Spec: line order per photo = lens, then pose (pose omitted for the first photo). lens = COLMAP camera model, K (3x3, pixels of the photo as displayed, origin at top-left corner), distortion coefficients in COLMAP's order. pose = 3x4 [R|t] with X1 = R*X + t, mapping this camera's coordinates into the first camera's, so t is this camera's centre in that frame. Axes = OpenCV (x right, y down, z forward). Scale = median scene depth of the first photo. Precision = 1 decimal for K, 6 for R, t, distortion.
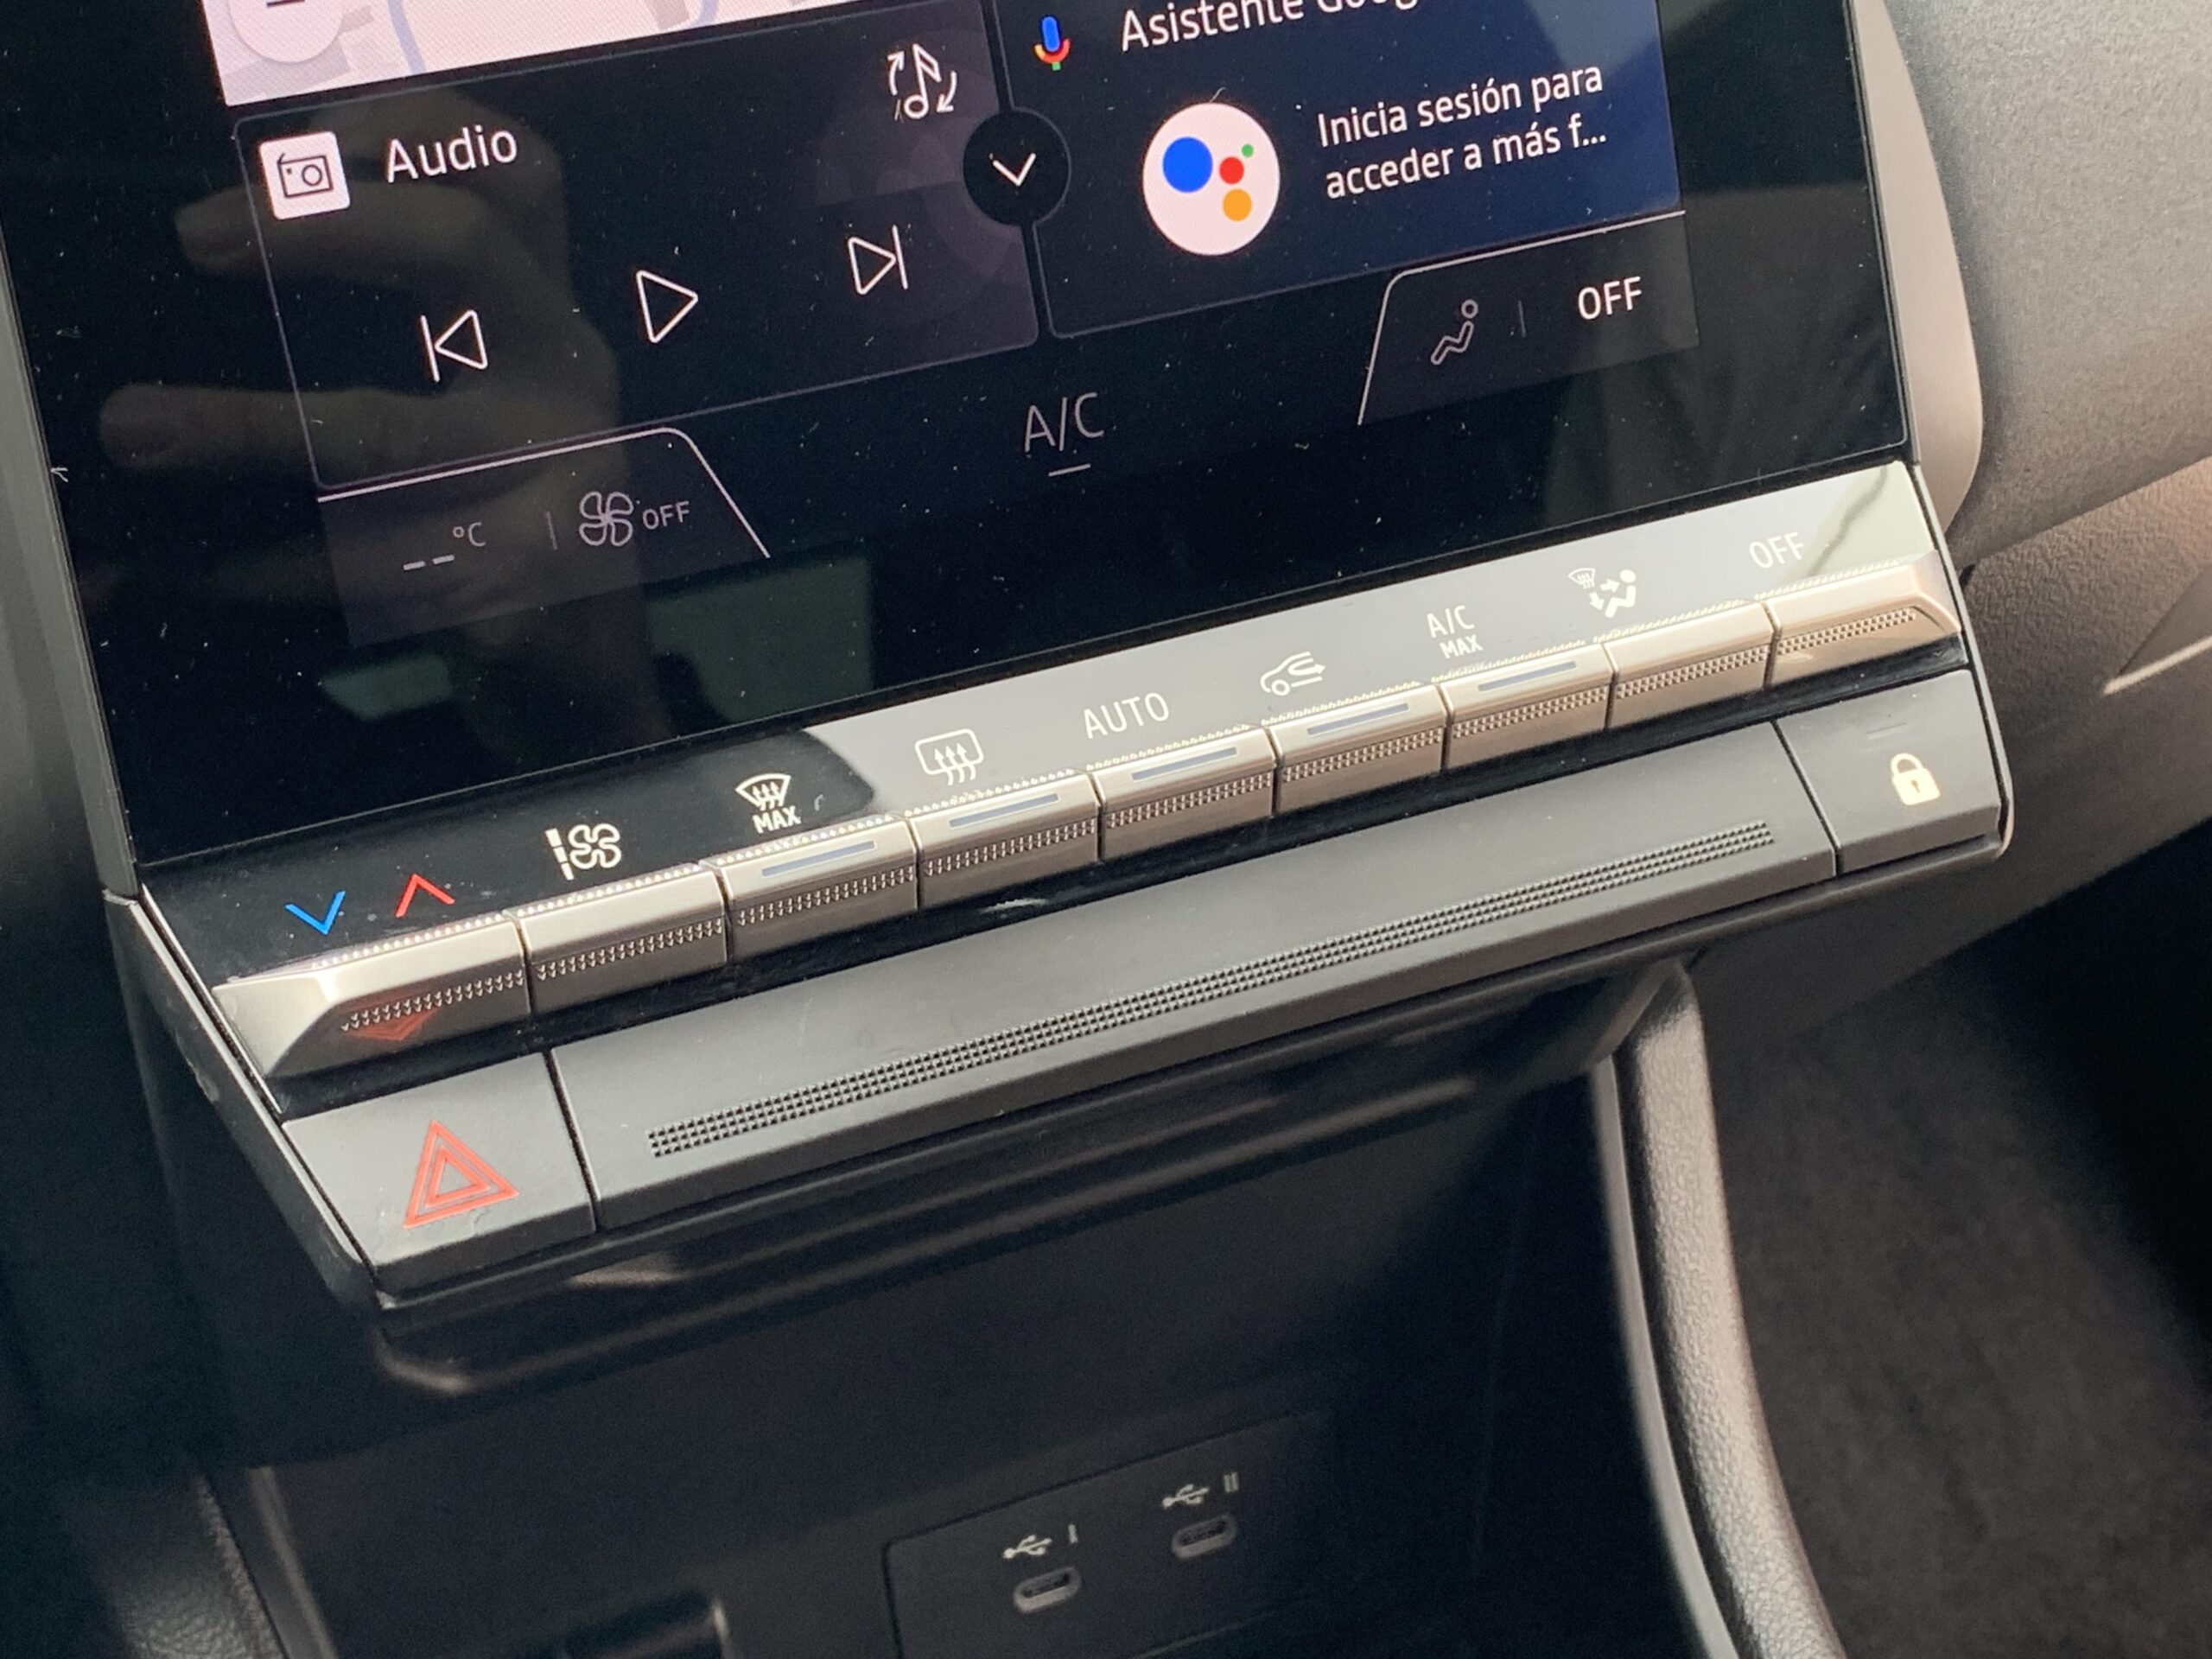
lens RADIAL K [[3342.3, 0, 1110.4], [0, 3342.3, 809.1], [0, 0, 1]] dist [0.031399, 0.000000]
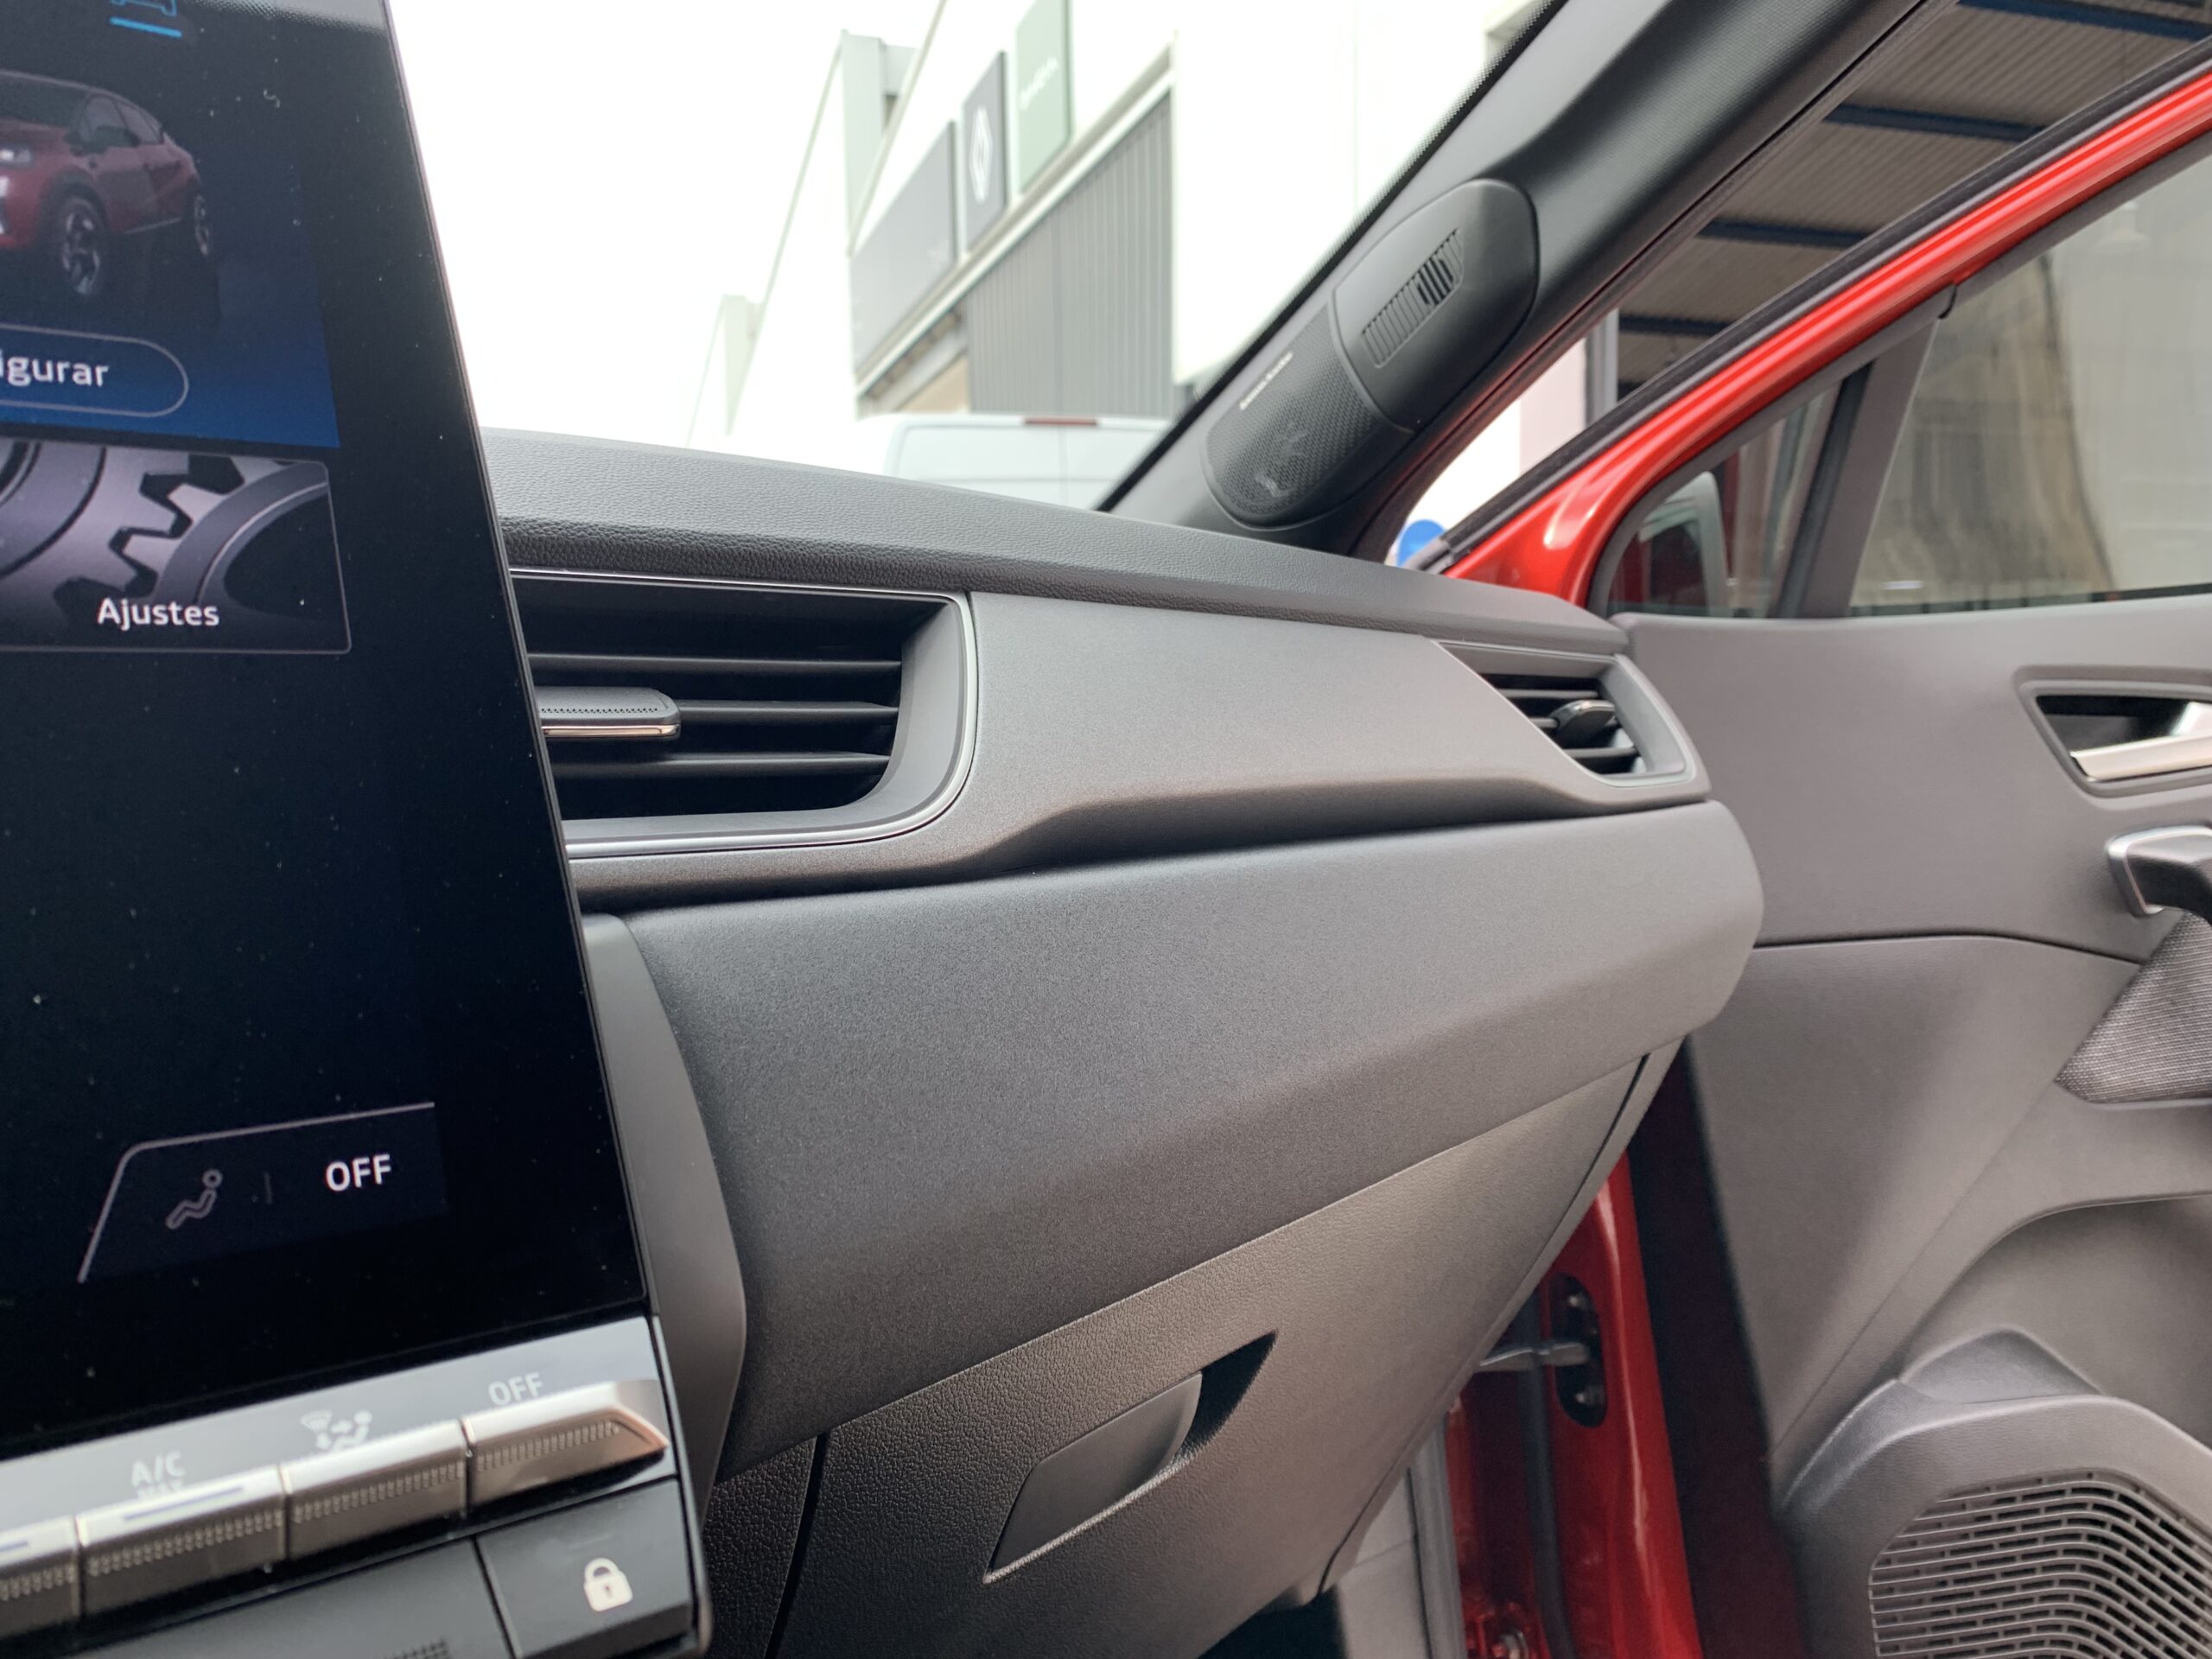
lens RADIAL K [[1713.8, 0, 1075.2], [0, 1713.8, 818.2], [0, 0, 1]] dist [0.018100, -0.017913]
pose [[0.971467, 0.006074, 0.237097, 0.248523], [0.114201, 0.864175, -0.490061, 0.065063], [-0.207870, 0.503155, 0.838824, 0.373030]]
